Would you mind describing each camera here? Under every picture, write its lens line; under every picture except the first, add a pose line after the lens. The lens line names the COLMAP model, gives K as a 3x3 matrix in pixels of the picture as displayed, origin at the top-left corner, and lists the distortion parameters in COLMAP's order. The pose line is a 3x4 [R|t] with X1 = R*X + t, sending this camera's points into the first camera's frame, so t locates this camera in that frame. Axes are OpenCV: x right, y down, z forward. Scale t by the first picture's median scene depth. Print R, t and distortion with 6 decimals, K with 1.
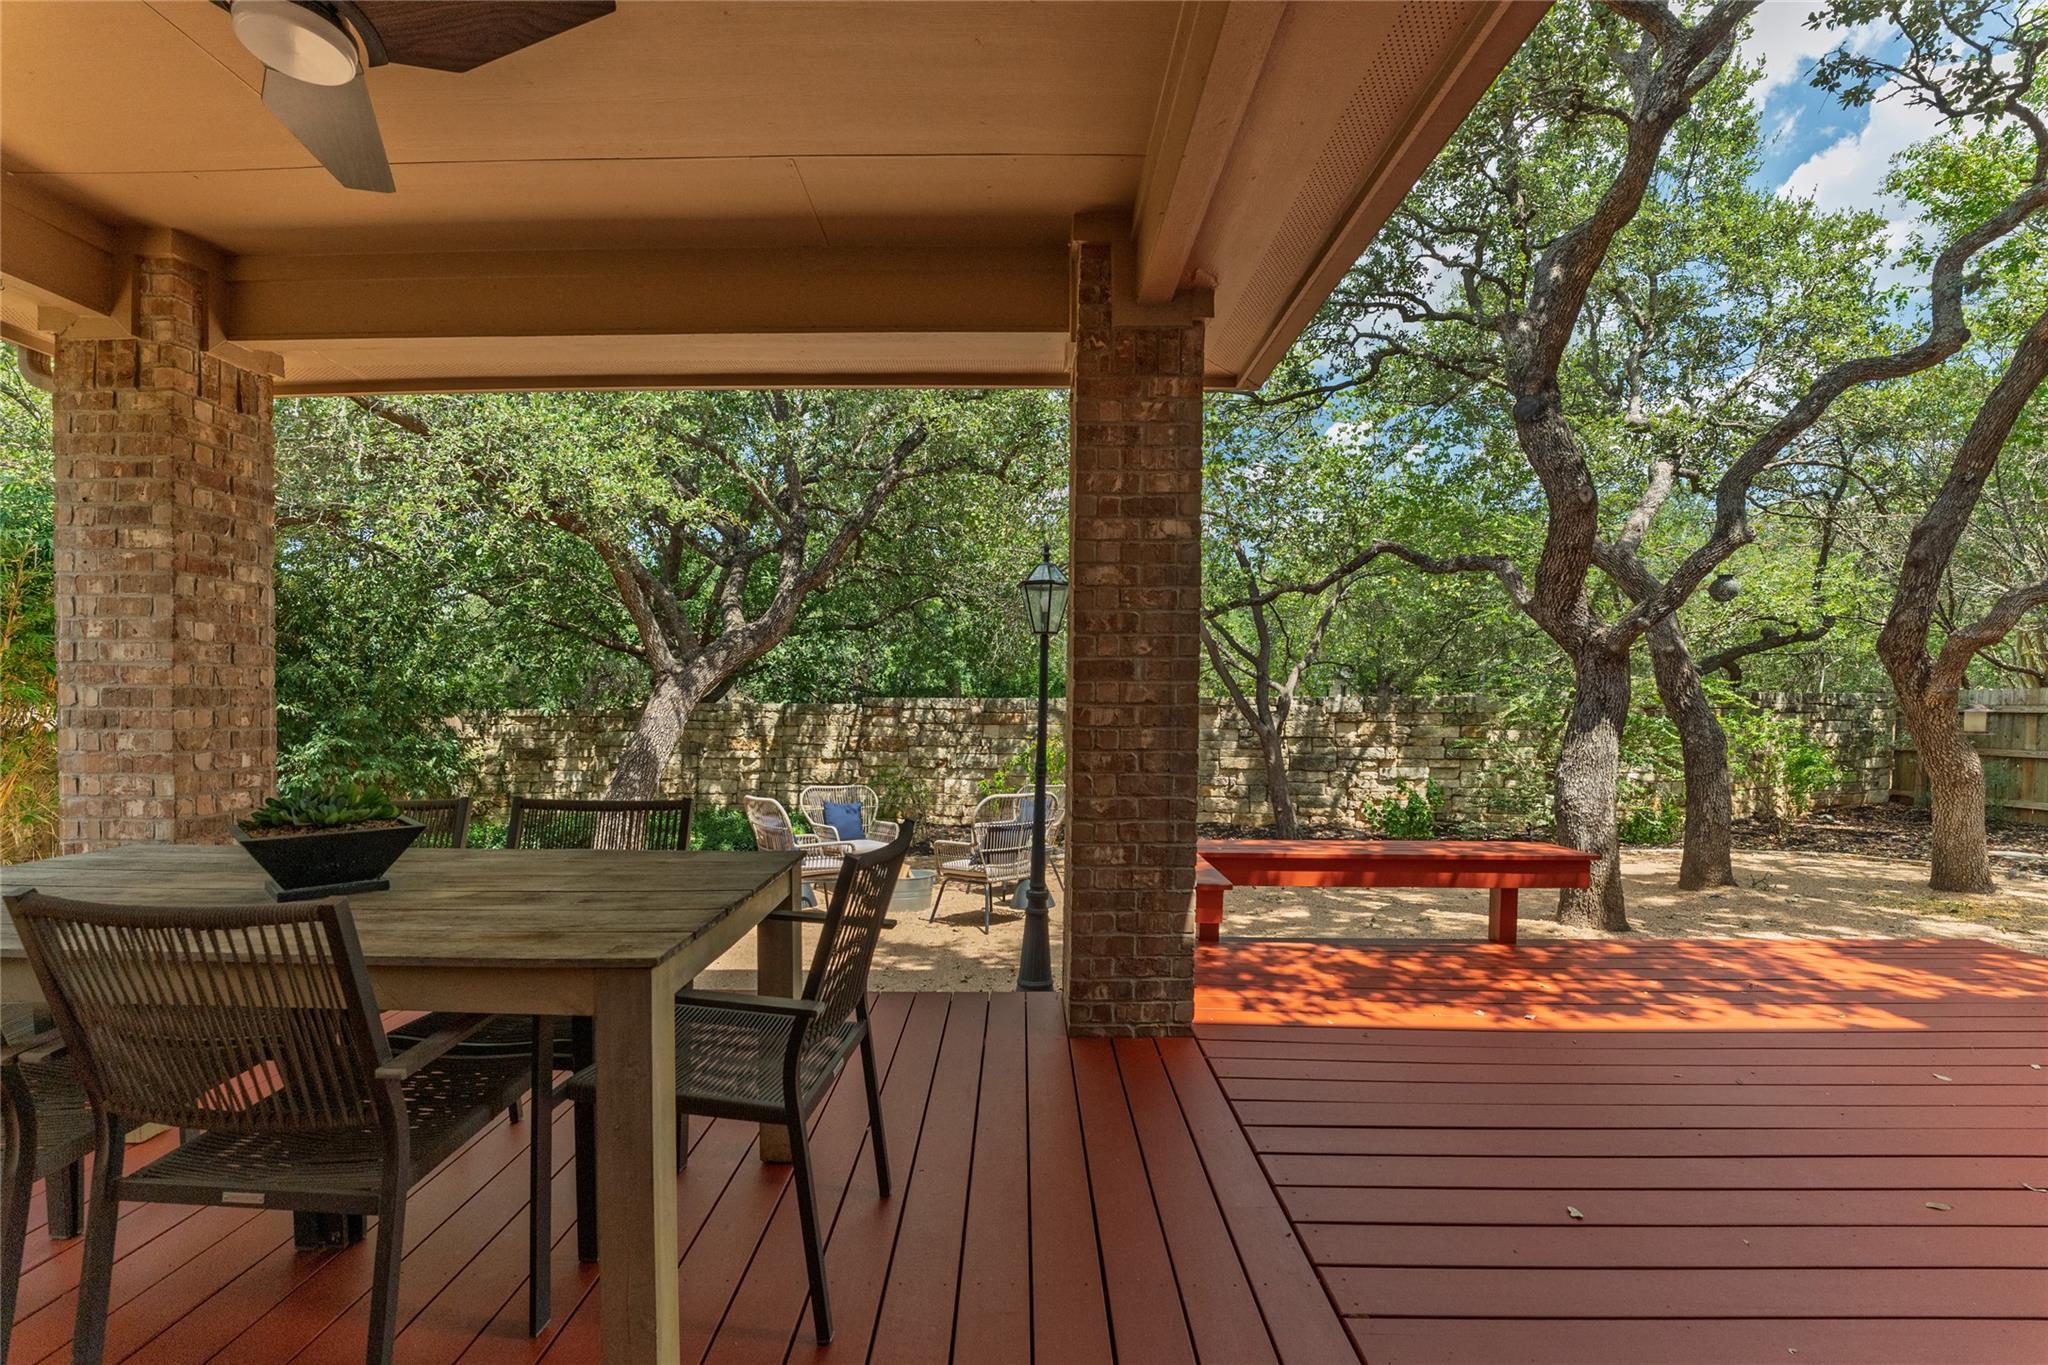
lens RADIAL K [[837.2, 0, 1040.2], [0, 837.2, 718.3], [0, 0, 1]] dist [-0.026445, 0.003549]
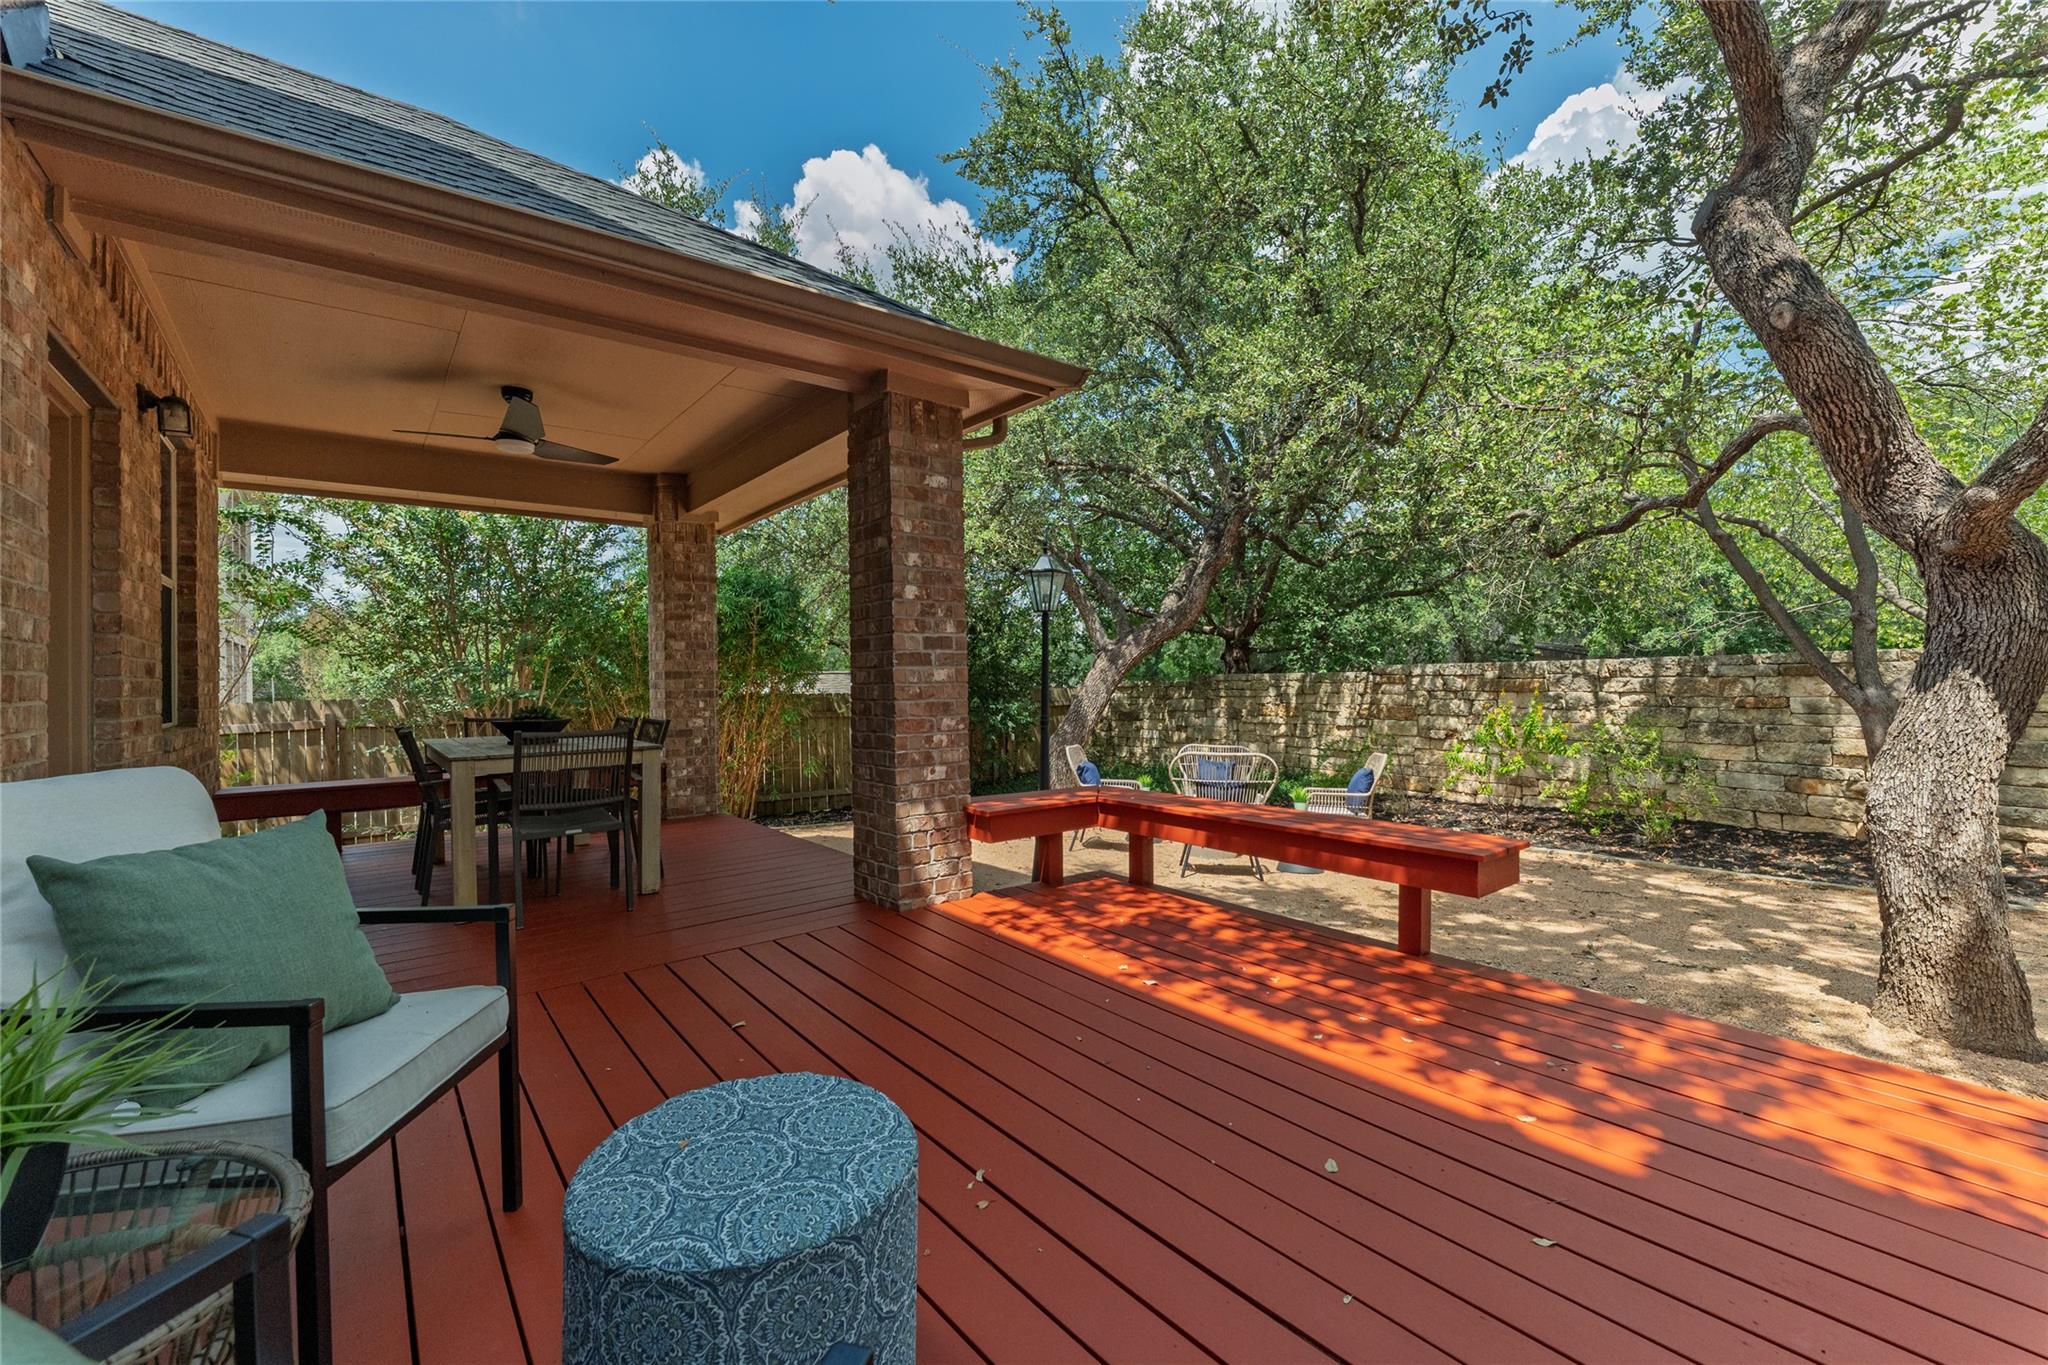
lens RADIAL K [[842.9, 0, 1045.6], [0, 842.9, 691.4], [0, 0, 1]] dist [-0.021221, 0.002574]
pose [[0.634041, -0.004042, -0.773289, 0.496206], [0.004700, 0.999988, -0.001373, 0.009977], [0.773285, -0.002764, 0.634053, 0.111533]]
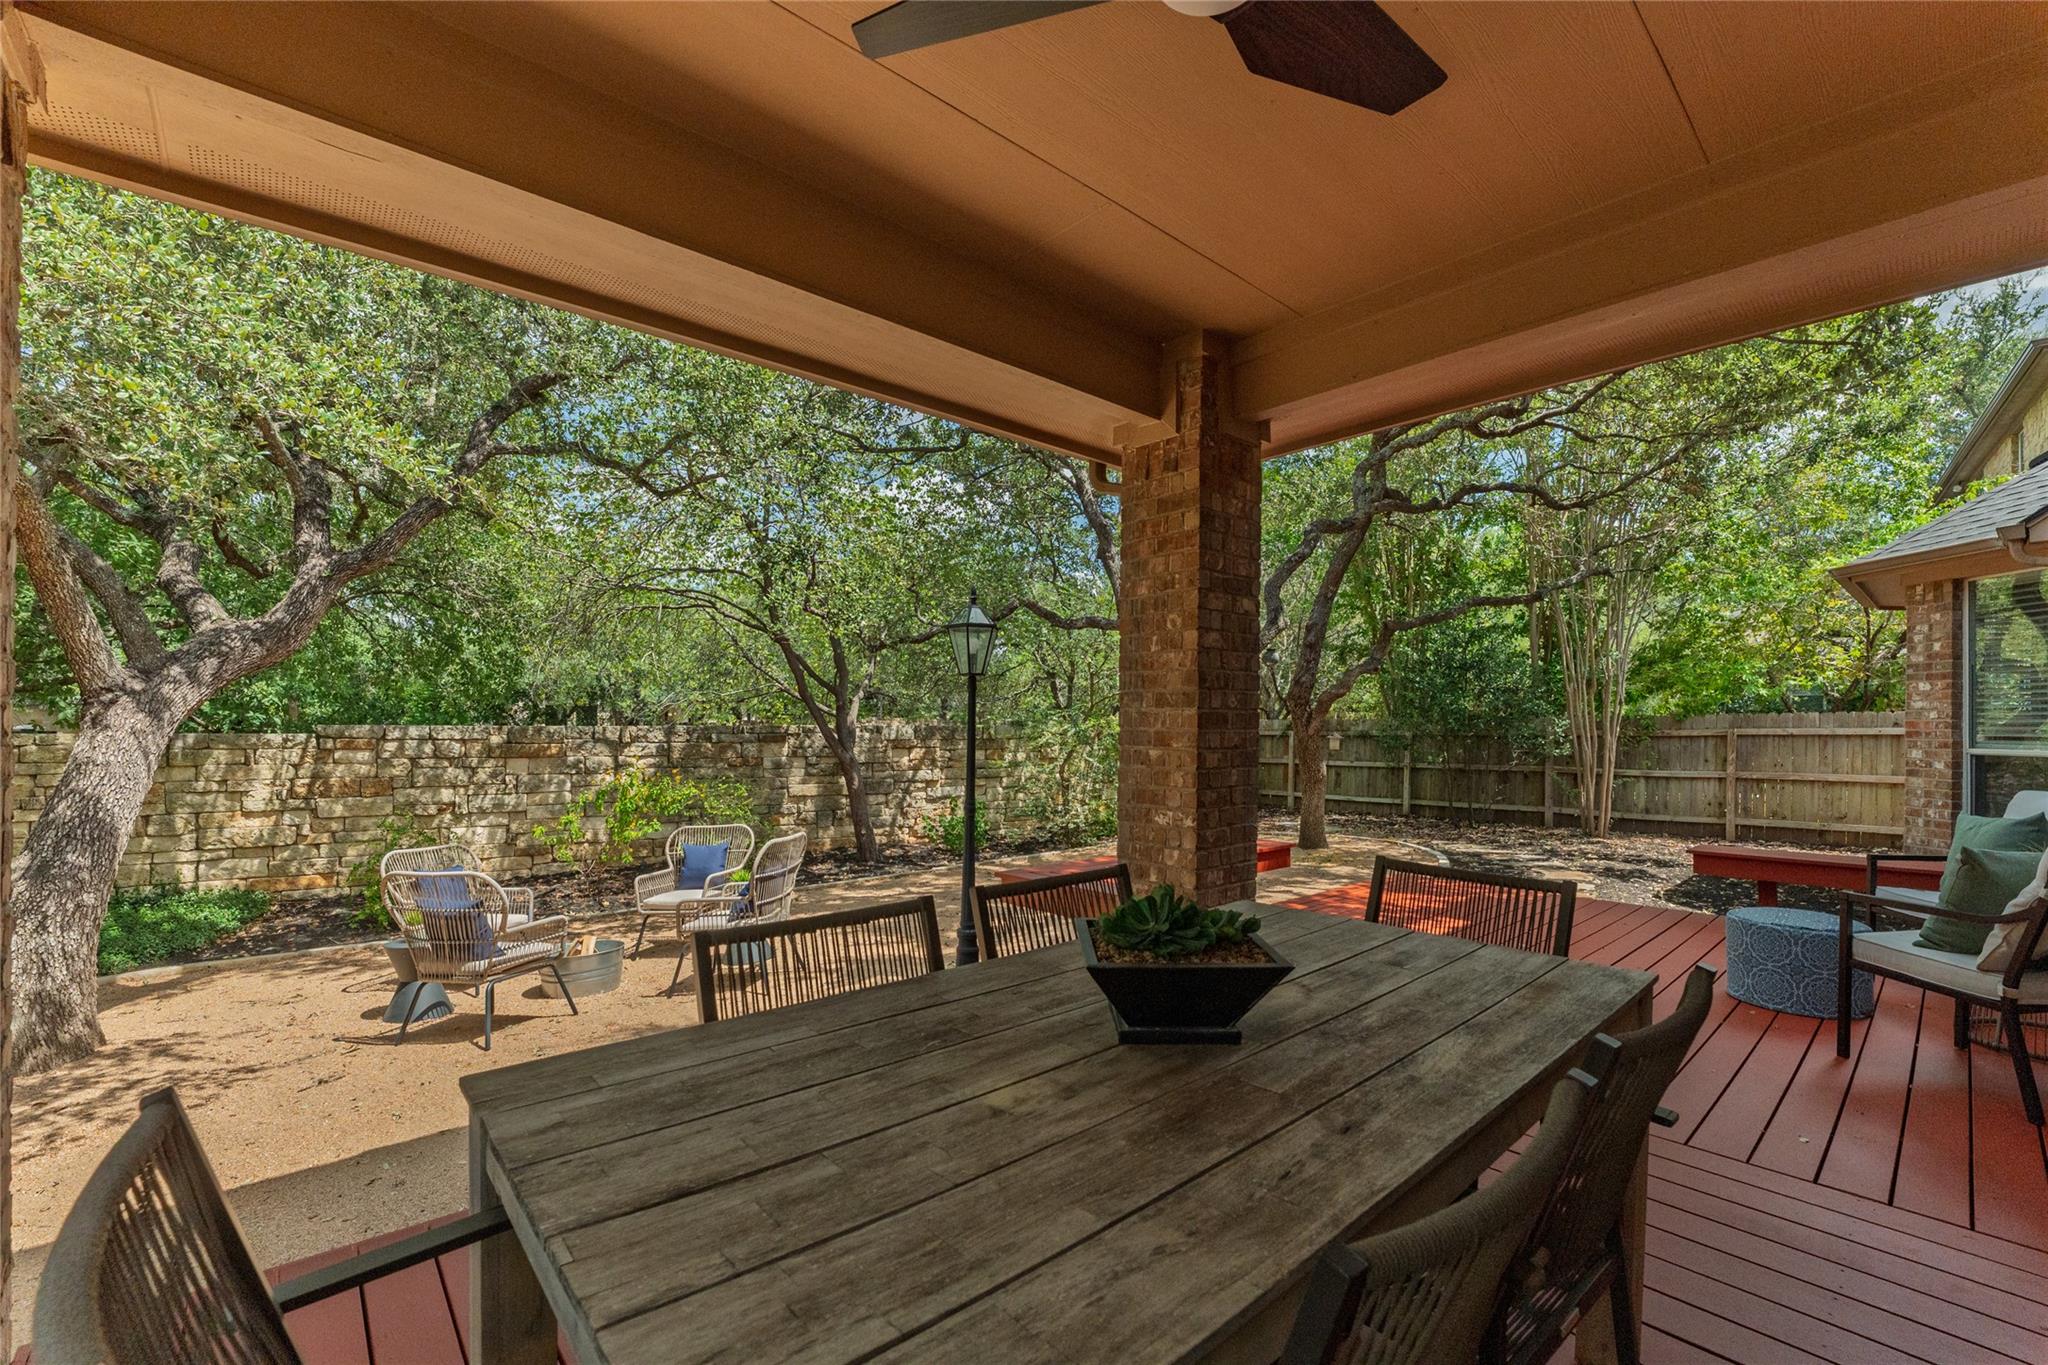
lens RADIAL K [[842.9, 0, 998.6], [0, 842.9, 722.8], [0, 0, 1]] dist [-0.021221, 0.002574]
pose [[0.765279, 0.002200, 0.643695, -0.359348], [0.009968, 0.999834, -0.015268, -0.014850], [-0.643622, 0.018101, 0.765130, 0.100570]]
